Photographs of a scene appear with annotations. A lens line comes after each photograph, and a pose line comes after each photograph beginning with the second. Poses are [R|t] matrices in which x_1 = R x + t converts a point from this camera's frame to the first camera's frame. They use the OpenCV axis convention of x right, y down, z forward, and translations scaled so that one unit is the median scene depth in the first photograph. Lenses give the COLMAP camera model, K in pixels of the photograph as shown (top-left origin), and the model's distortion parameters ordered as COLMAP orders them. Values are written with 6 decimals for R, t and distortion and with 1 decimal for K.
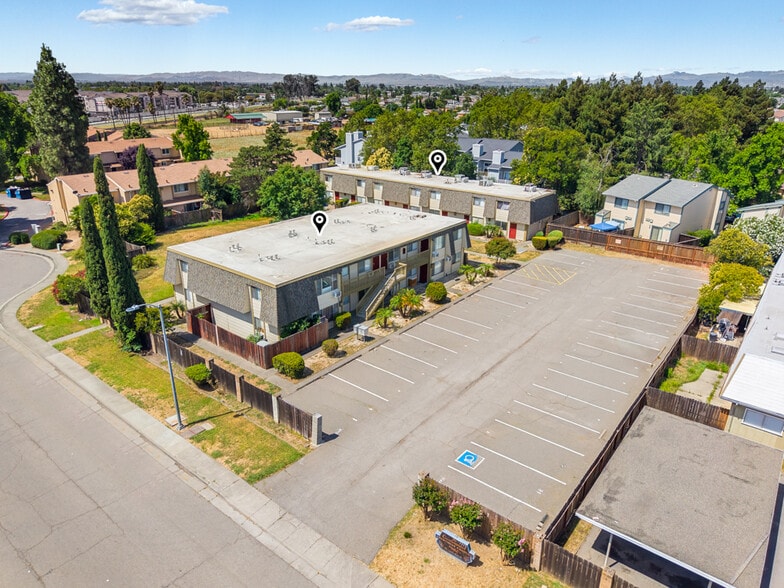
lens RADIAL K [[531.0, 0, 392.0], [0, 531.0, 294.0], [0, 0, 1]] dist [0.046386, -0.056217]
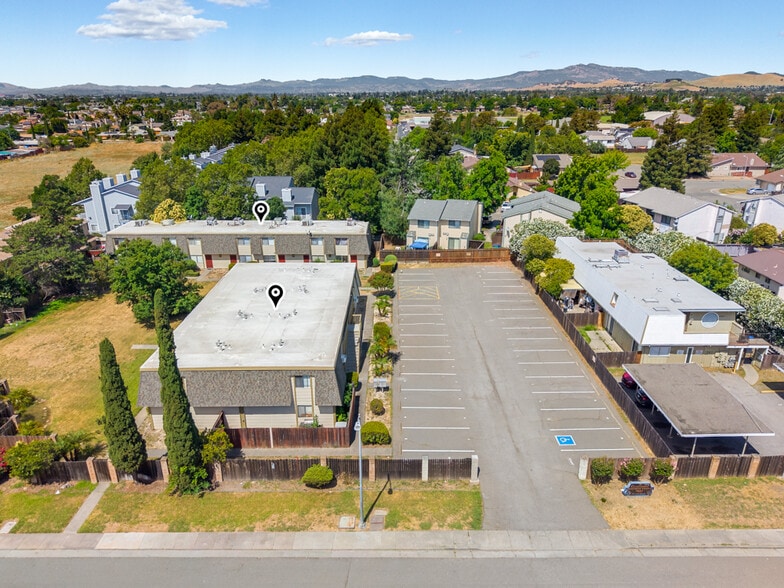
lens RADIAL K [[531.0, 0, 392.0], [0, 531.0, 294.0], [0, 0, 1]] dist [0.046386, -0.056217]
pose [[0.778317, -0.233229, 0.582947, -0.398681], [0.240038, 0.968450, 0.066979, -0.111831], [-0.580177, 0.087798, 0.809745, 0.043913]]
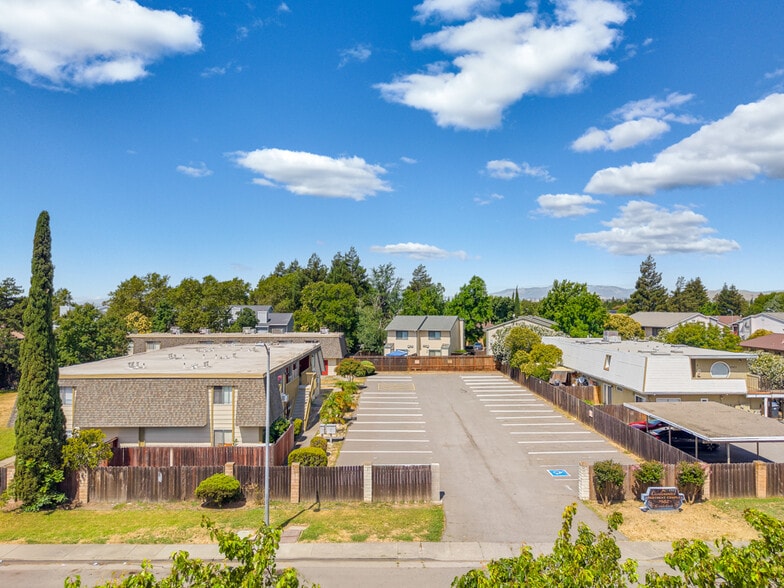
lens RADIAL K [[531.0, 0, 392.0], [0, 531.0, 294.0], [0, 0, 1]] dist [0.046386, -0.056217]
pose [[0.777130, 0.001825, 0.629338, -0.335049], [0.240798, 0.923040, -0.300022, 0.095675], [-0.581451, 0.384699, 0.716883, 0.128890]]
